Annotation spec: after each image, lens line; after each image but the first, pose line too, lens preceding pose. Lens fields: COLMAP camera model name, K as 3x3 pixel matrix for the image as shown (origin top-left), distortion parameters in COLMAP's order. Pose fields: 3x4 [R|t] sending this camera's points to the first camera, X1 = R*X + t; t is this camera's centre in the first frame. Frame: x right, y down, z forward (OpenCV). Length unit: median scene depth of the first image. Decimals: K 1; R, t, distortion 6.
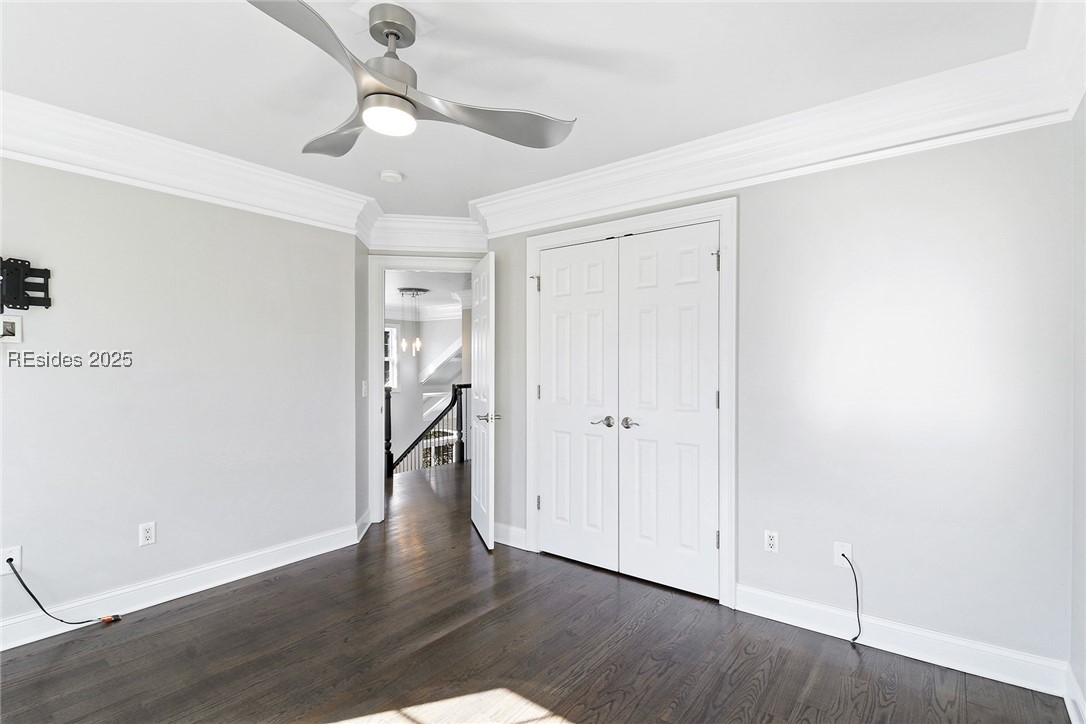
lens RADIAL K [[518.1, 0, 546.3], [0, 518.1, 364.2], [0, 0, 1]] dist [-0.003714, -0.000004]
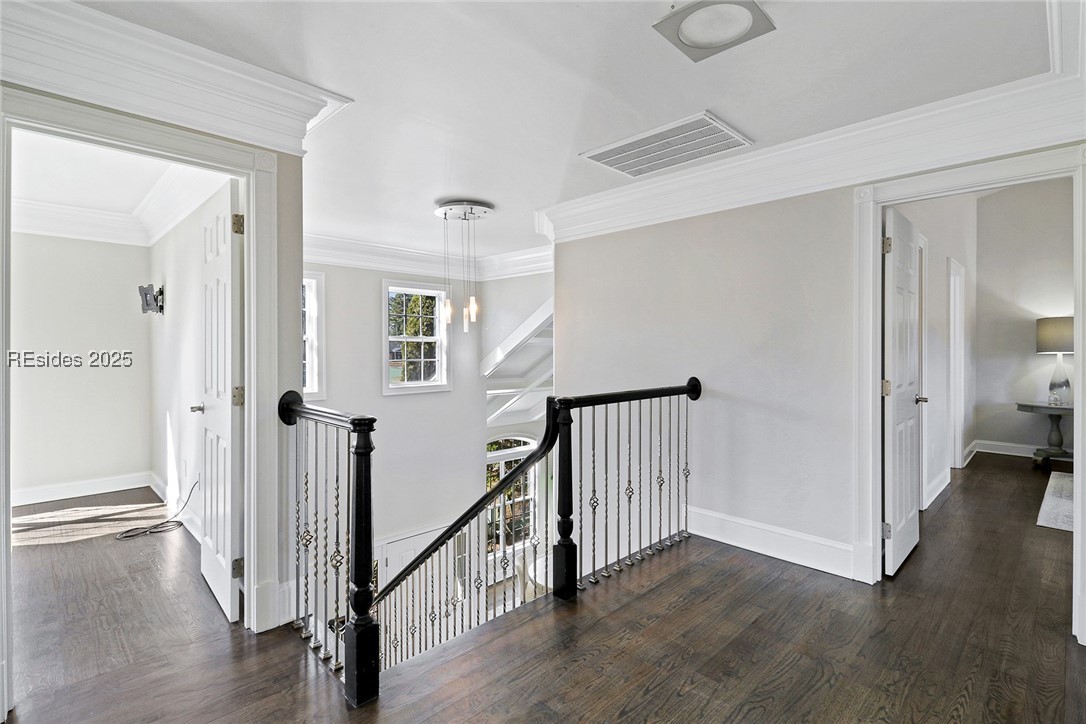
lens RADIAL K [[518.1, 0, 541.2], [0, 518.1, 354.7], [0, 0, 1]] dist [-0.003714, -0.000004]
pose [[0.990240, 0.004774, -0.139288, -0.103001], [-0.002965, 0.999909, 0.013195, -0.000092], [0.139338, -0.012653, 0.990164, 0.475163]]
